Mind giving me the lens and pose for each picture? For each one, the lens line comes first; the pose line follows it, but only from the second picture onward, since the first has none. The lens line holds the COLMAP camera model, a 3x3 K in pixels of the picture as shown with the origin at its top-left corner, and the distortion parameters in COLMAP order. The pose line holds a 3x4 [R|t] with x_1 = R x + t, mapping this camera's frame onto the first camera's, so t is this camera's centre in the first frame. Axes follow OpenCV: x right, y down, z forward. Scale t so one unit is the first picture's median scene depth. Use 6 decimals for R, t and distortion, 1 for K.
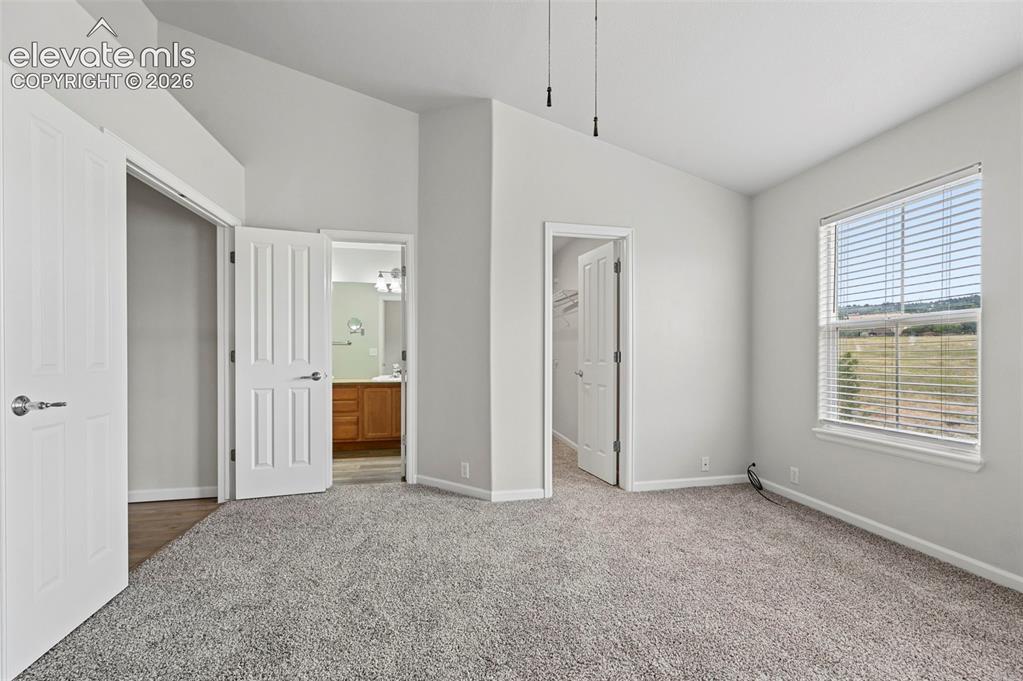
lens RADIAL K [[419.1, 0, 539.9], [0, 419.1, 354.8], [0, 0, 1]] dist [0.002359, 0.001056]
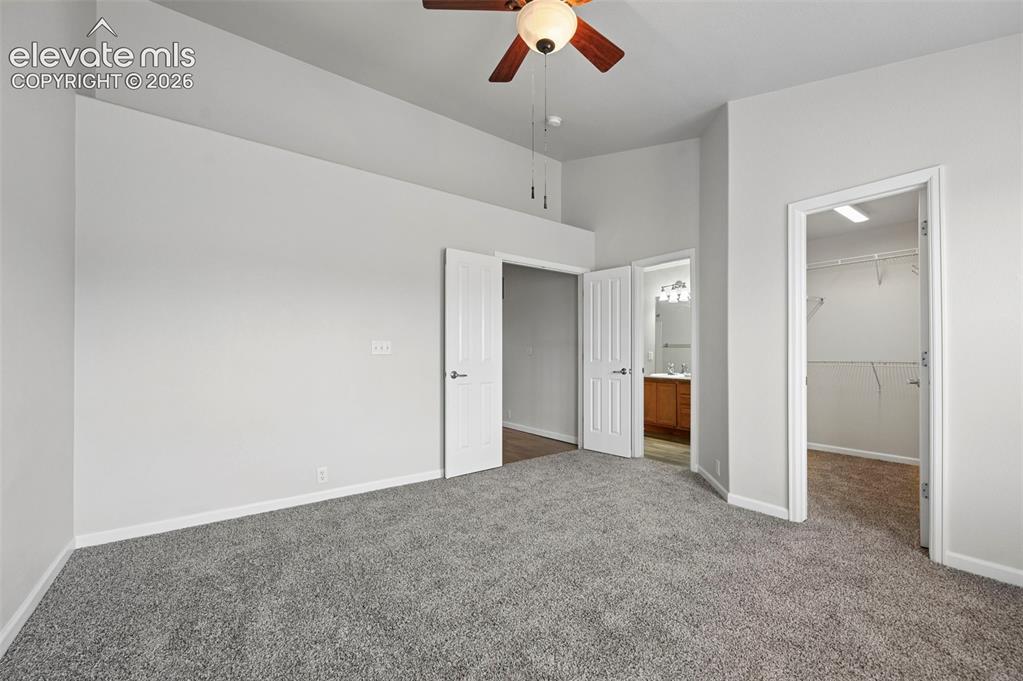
lens RADIAL K [[419.1, 0, 510.9], [0, 419.1, 351.0], [0, 0, 1]] dist [0.002359, 0.001056]
pose [[0.405722, -0.009579, -0.913946, 0.572065], [-0.000851, 0.999941, -0.010858, 0.000158], [0.913996, 0.005183, 0.405690, 0.116753]]
